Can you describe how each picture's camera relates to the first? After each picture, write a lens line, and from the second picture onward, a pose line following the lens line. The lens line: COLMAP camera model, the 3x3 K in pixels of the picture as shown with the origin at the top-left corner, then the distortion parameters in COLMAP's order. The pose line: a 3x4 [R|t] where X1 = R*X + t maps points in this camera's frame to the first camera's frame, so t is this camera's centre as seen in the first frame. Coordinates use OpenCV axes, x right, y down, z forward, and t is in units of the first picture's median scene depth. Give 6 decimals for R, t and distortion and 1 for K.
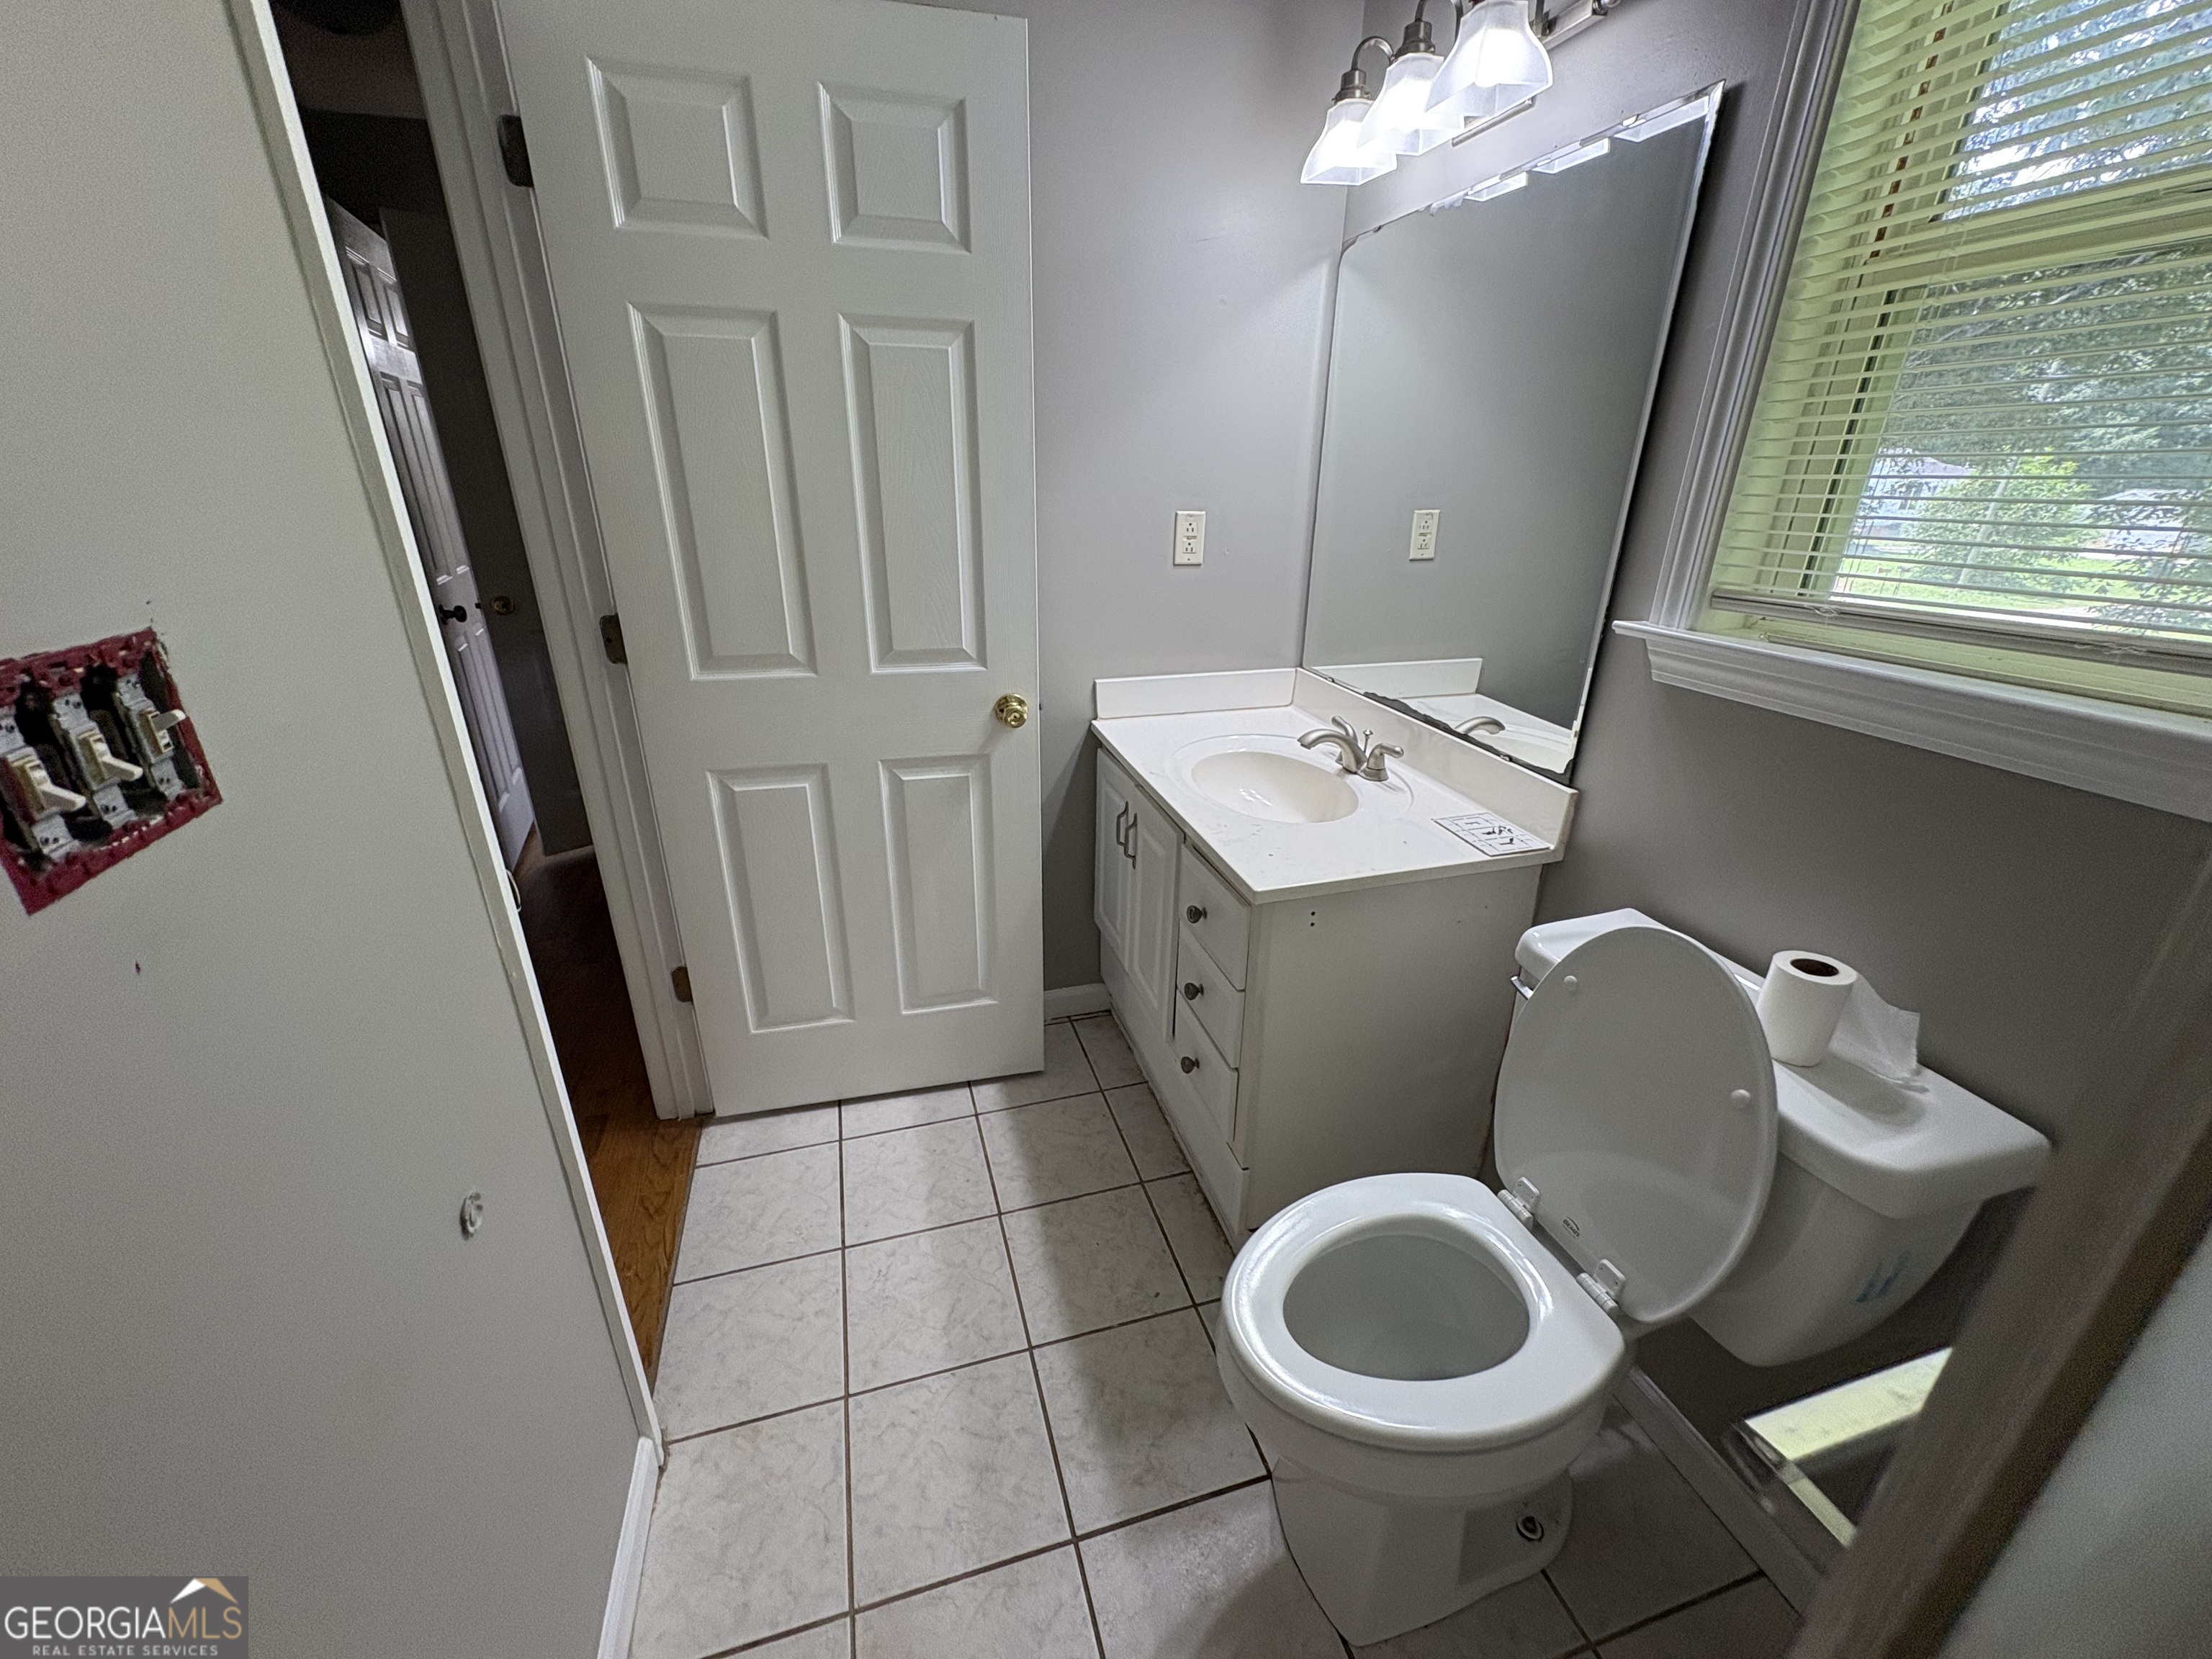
lens RADIAL K [[882.3, 0, 1110.5], [0, 882.3, 836.5], [0, 0, 1]] dist [0.000941, 0.000758]
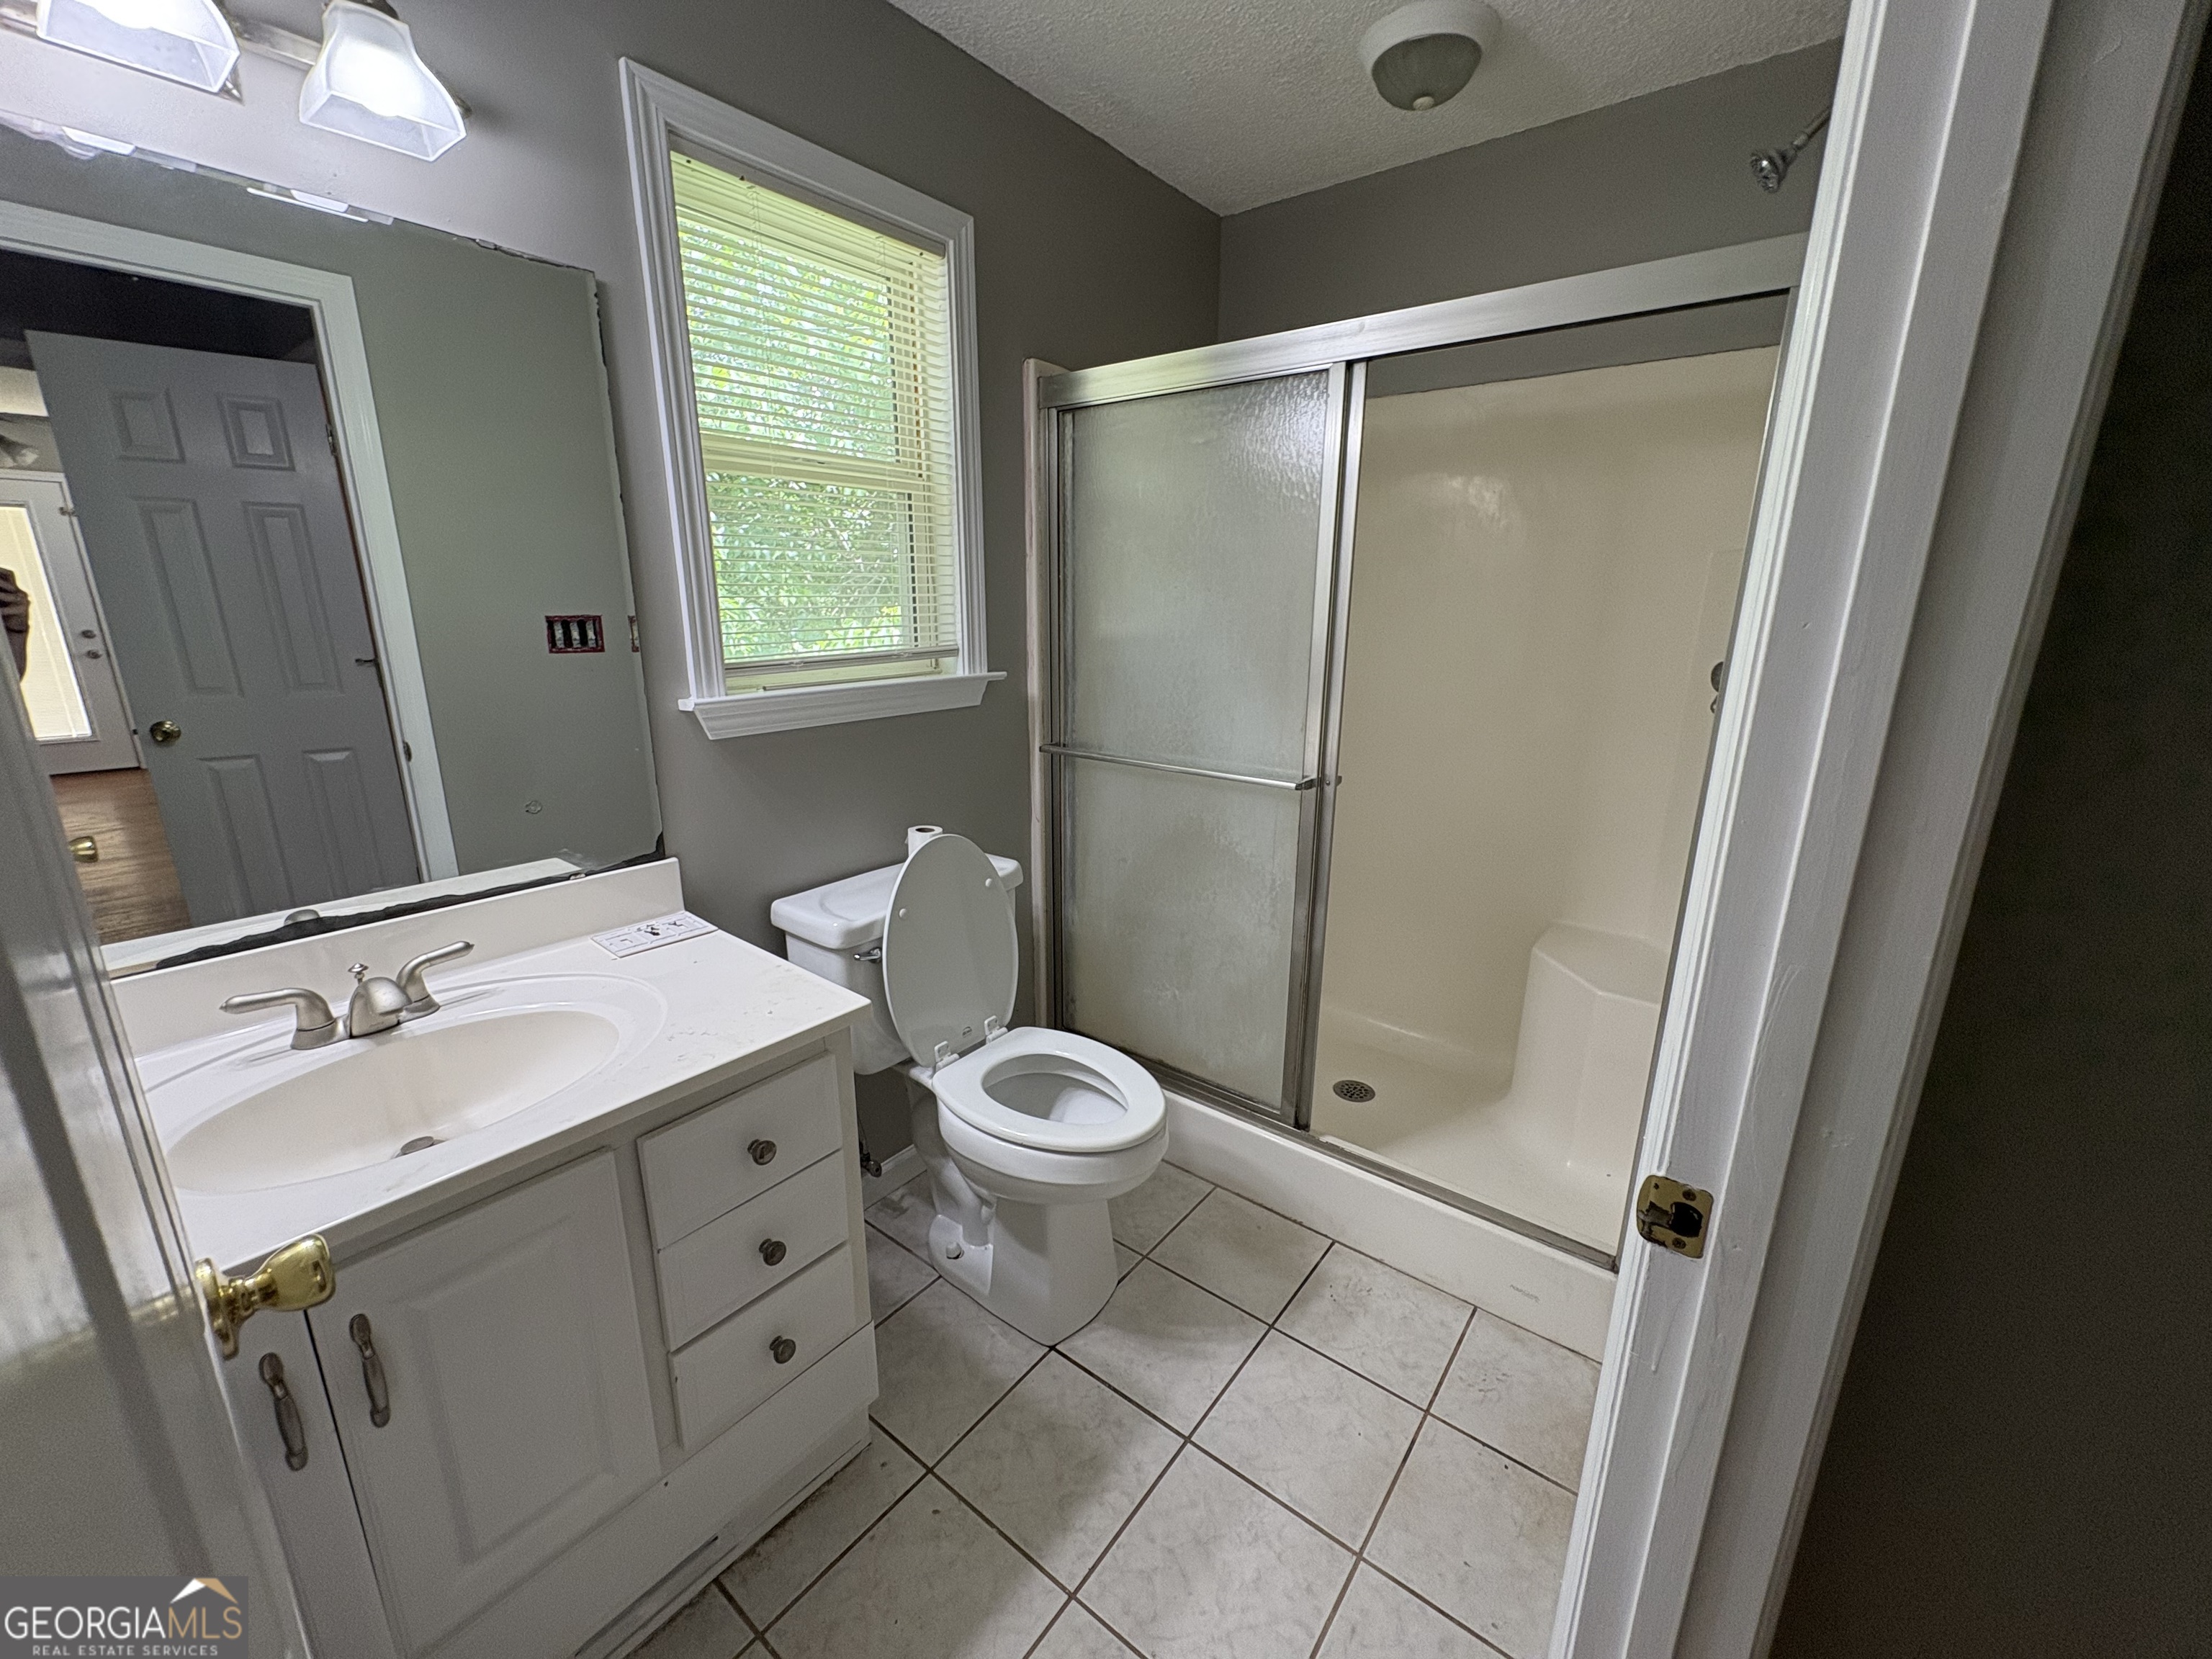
lens RADIAL K [[882.3, 0, 1104.4], [0, 882.3, 819.0], [0, 0, 1]] dist [0.000941, 0.000758]
pose [[-0.582036, -0.227348, 0.780735, -0.717015], [0.292166, 0.837540, 0.461699, -0.500728], [-0.758863, 0.496829, -0.421055, 1.164464]]
